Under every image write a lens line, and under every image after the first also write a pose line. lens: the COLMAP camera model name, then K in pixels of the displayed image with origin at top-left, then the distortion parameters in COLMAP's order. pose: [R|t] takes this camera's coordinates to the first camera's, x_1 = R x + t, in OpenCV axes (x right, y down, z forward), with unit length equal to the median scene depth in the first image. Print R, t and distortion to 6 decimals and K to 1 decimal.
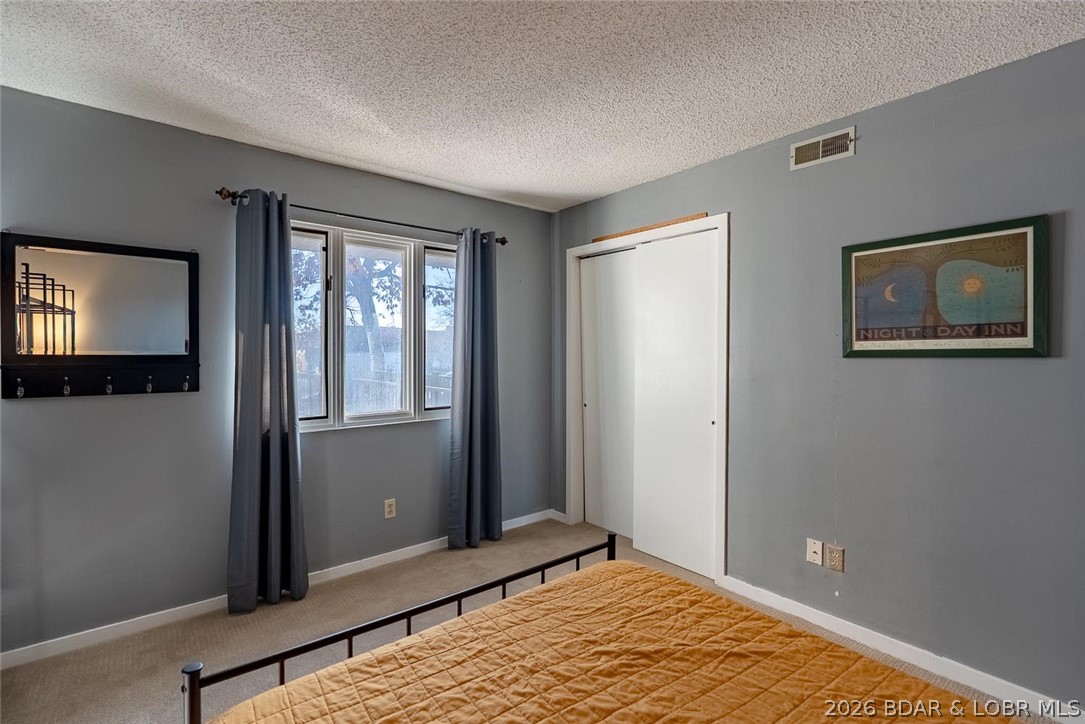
lens RADIAL K [[494.4, 0, 536.0], [0, 494.4, 357.7], [0, 0, 1]] dist [-0.023919, 0.011932]
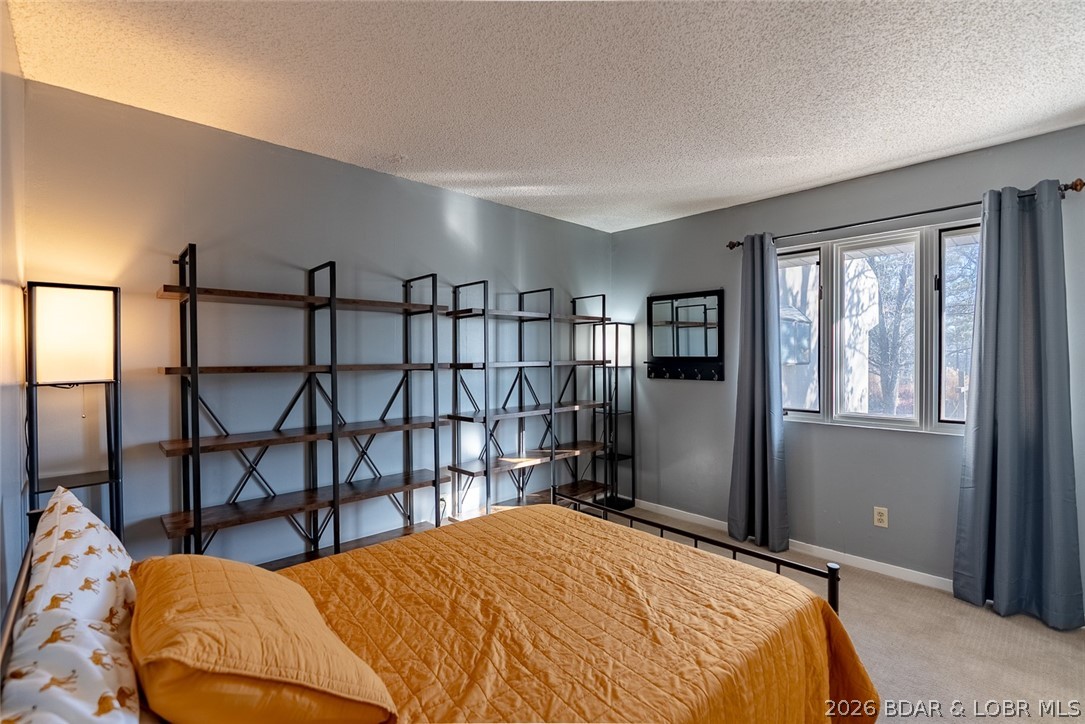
lens RADIAL K [[494.4, 0, 540.1], [0, 494.4, 360.4], [0, 0, 1]] dist [-0.023919, 0.011932]
pose [[0.059633, 0.010159, -0.998169, 0.784611], [-0.005551, 0.999936, 0.009846, -0.006653], [0.998205, 0.004954, 0.059686, 0.352796]]
